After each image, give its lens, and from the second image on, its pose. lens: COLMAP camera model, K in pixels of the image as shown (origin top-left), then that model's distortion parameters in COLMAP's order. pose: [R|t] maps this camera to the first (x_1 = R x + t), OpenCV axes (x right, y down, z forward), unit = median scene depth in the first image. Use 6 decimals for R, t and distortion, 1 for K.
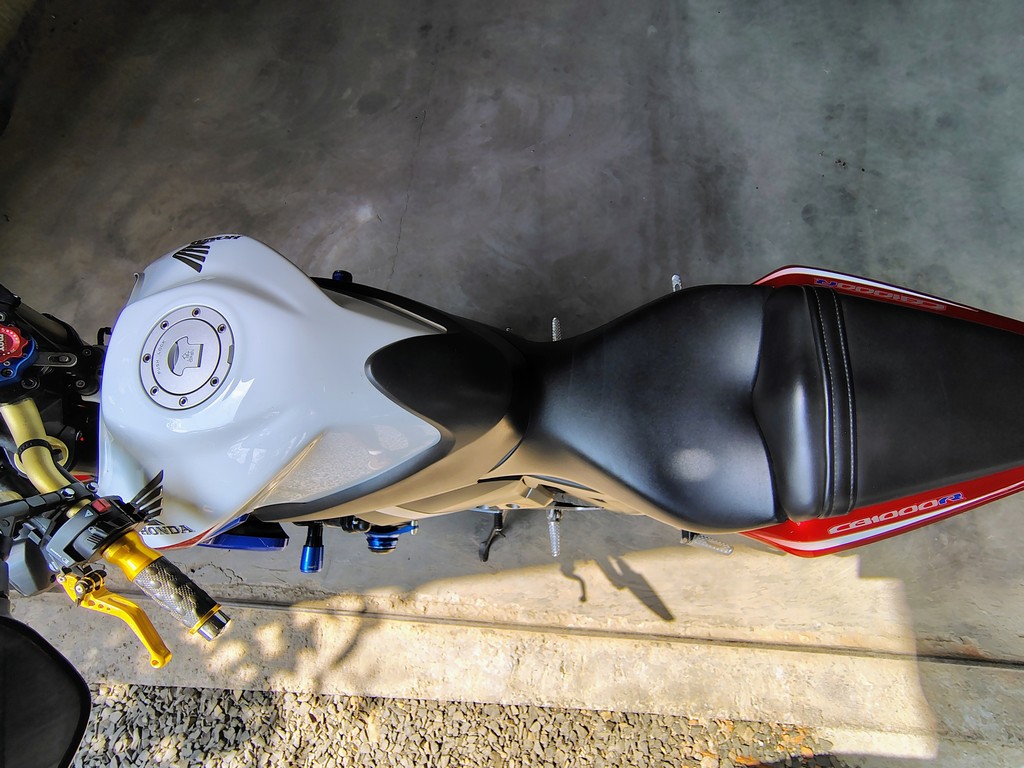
lens RADIAL K [[489.2, 0, 504.6], [0, 489.2, 385.8], [0, 0, 1]] dist [-0.019397, 0.012528]
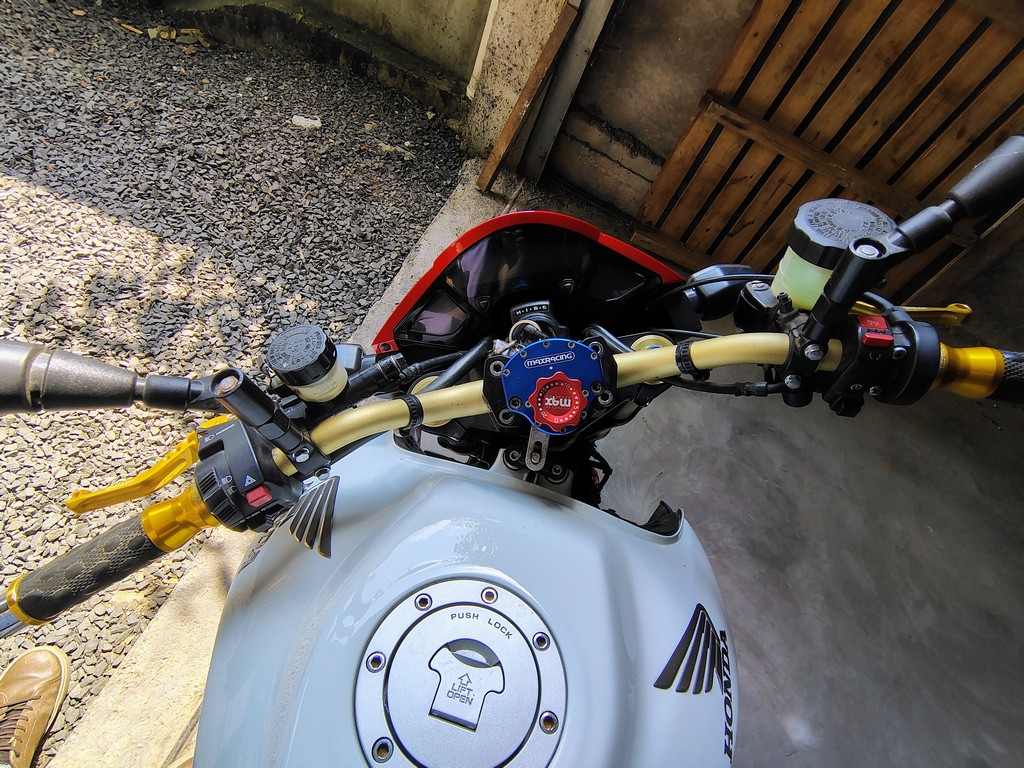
lens RADIAL K [[489.2, 0, 504.6], [0, 489.2, 385.8], [0, 0, 1]] dist [-0.019397, 0.012528]
pose [[-0.272415, 0.779748, -0.563723, -0.488862], [-0.956487, -0.155822, 0.246680, -0.141500], [0.104508, 0.606393, 0.788267, 0.323858]]
